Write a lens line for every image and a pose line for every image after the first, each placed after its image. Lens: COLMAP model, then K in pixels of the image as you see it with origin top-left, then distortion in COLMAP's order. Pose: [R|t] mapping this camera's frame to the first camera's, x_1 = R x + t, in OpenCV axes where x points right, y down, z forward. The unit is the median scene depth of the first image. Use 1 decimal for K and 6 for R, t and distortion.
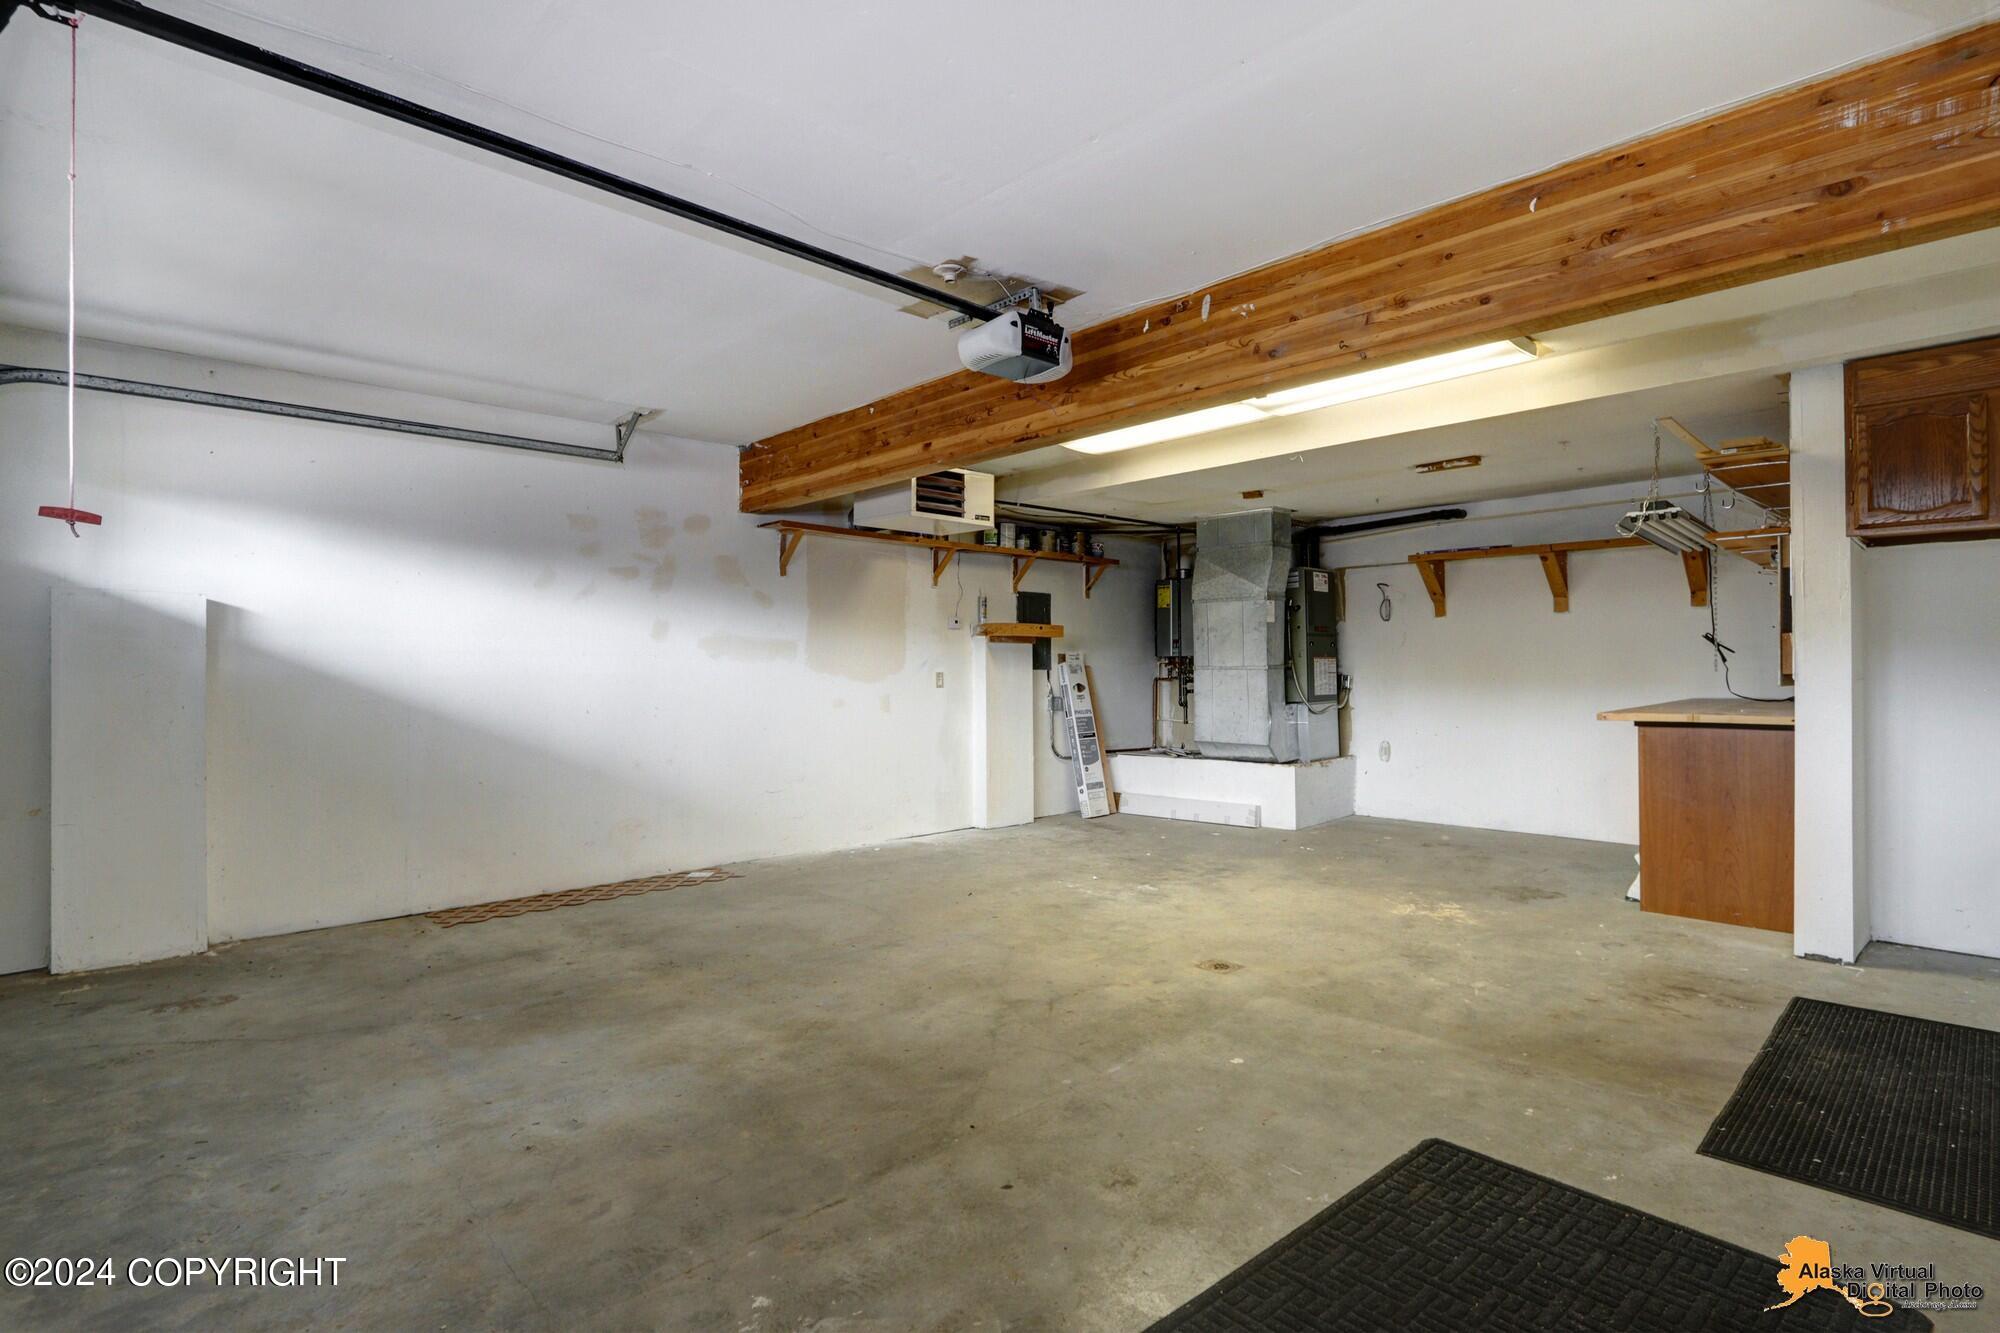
lens RADIAL K [[953.9, 0, 1002.5], [0, 953.9, 667.9], [0, 0, 1]] dist [-0.015791, 0.001026]
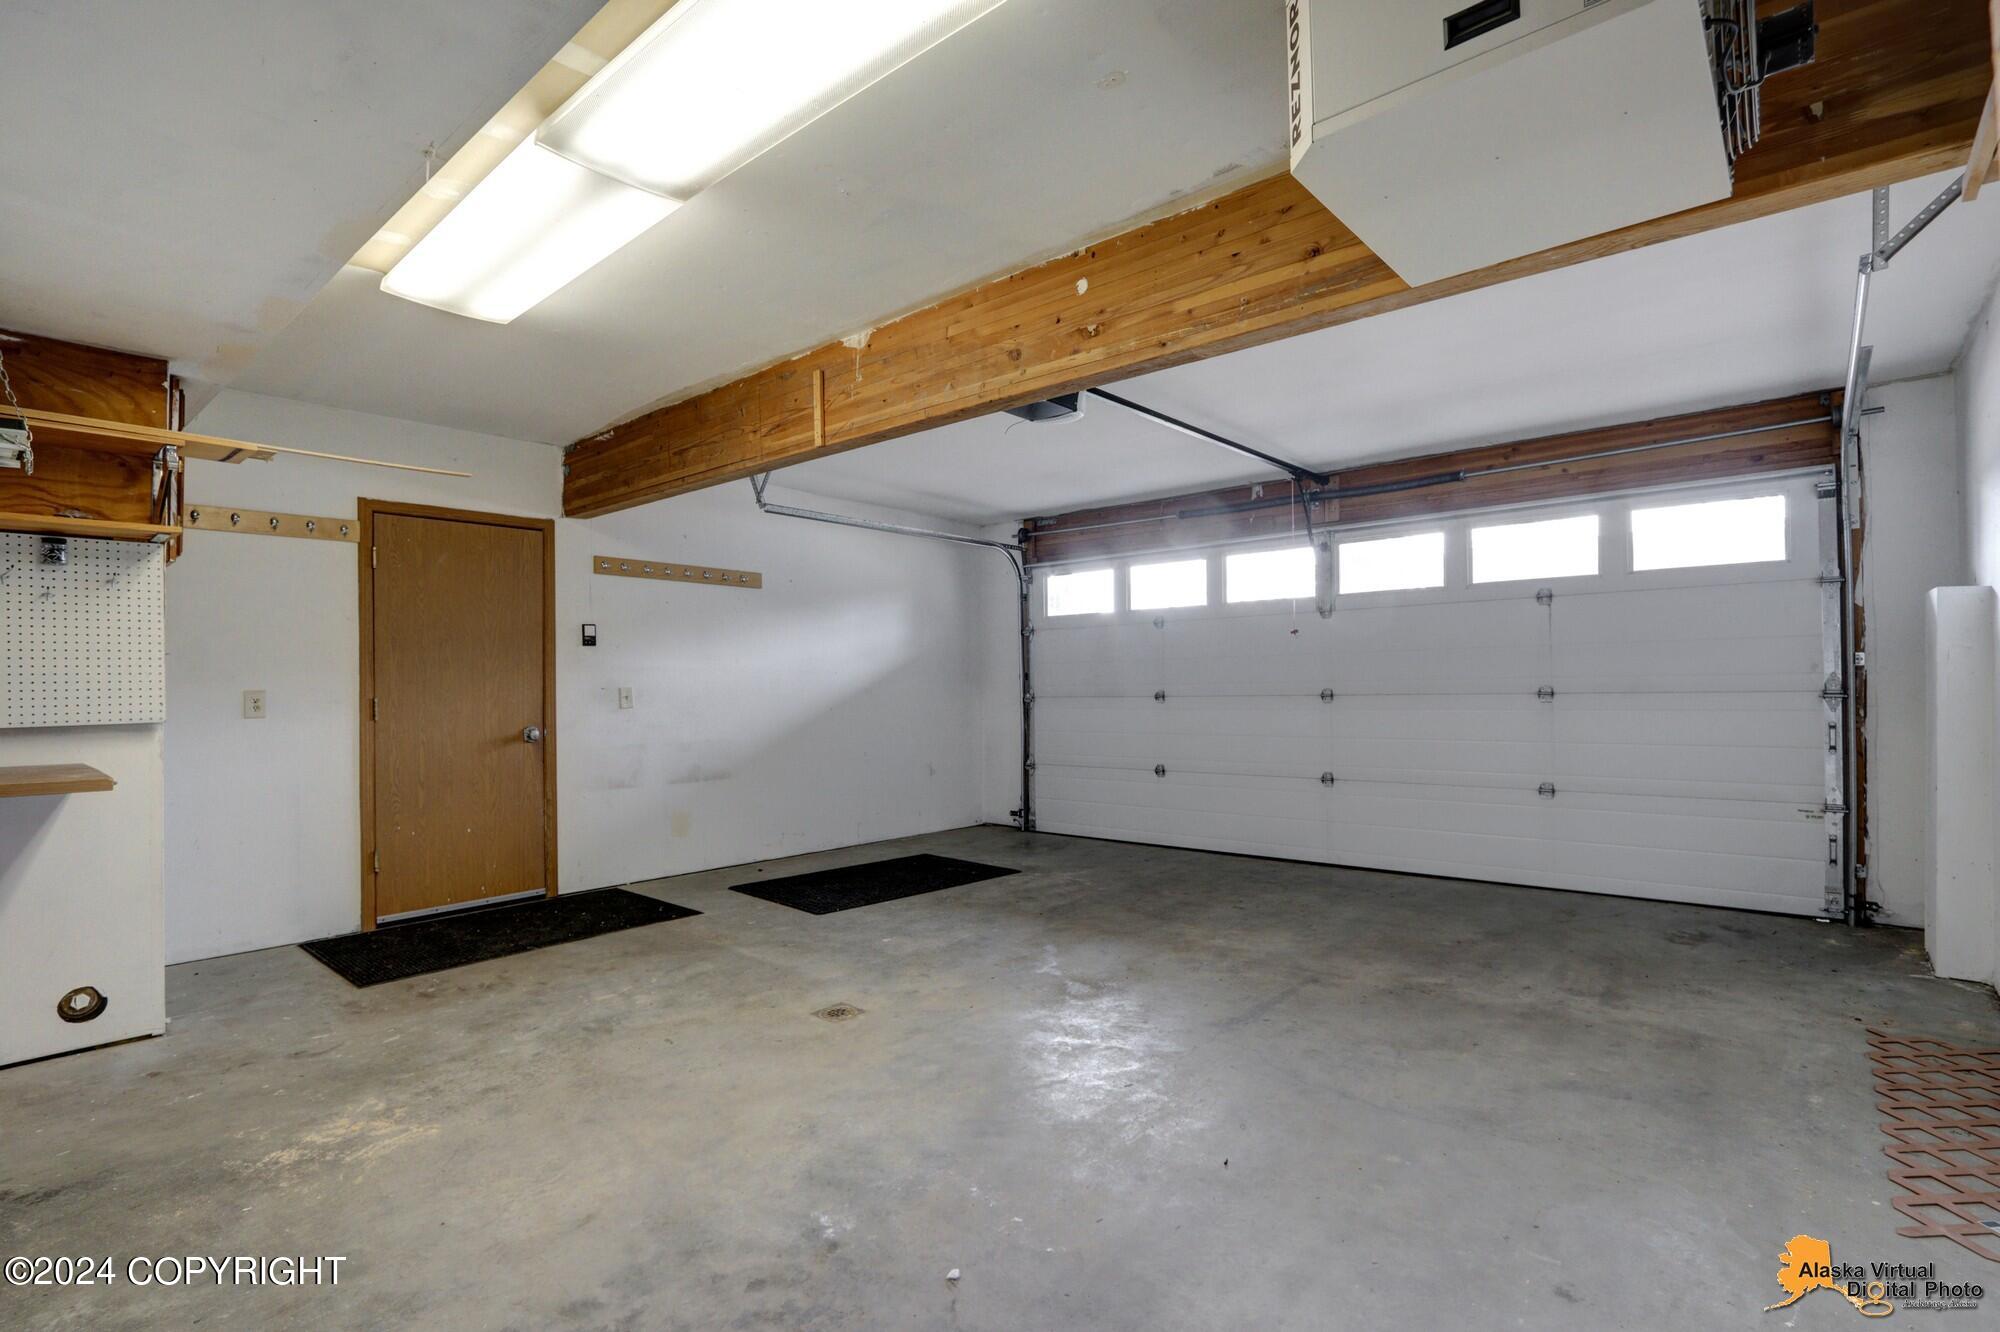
lens RADIAL K [[953.9, 0, 997.0], [0, 953.9, 672.0], [0, 0, 1]] dist [-0.015791, 0.001026]
pose [[-0.995162, 0.016430, -0.096862, 0.170900], [0.017815, 0.999751, -0.013454, -0.000645], [0.096617, -0.015115, -0.995207, 2.075401]]
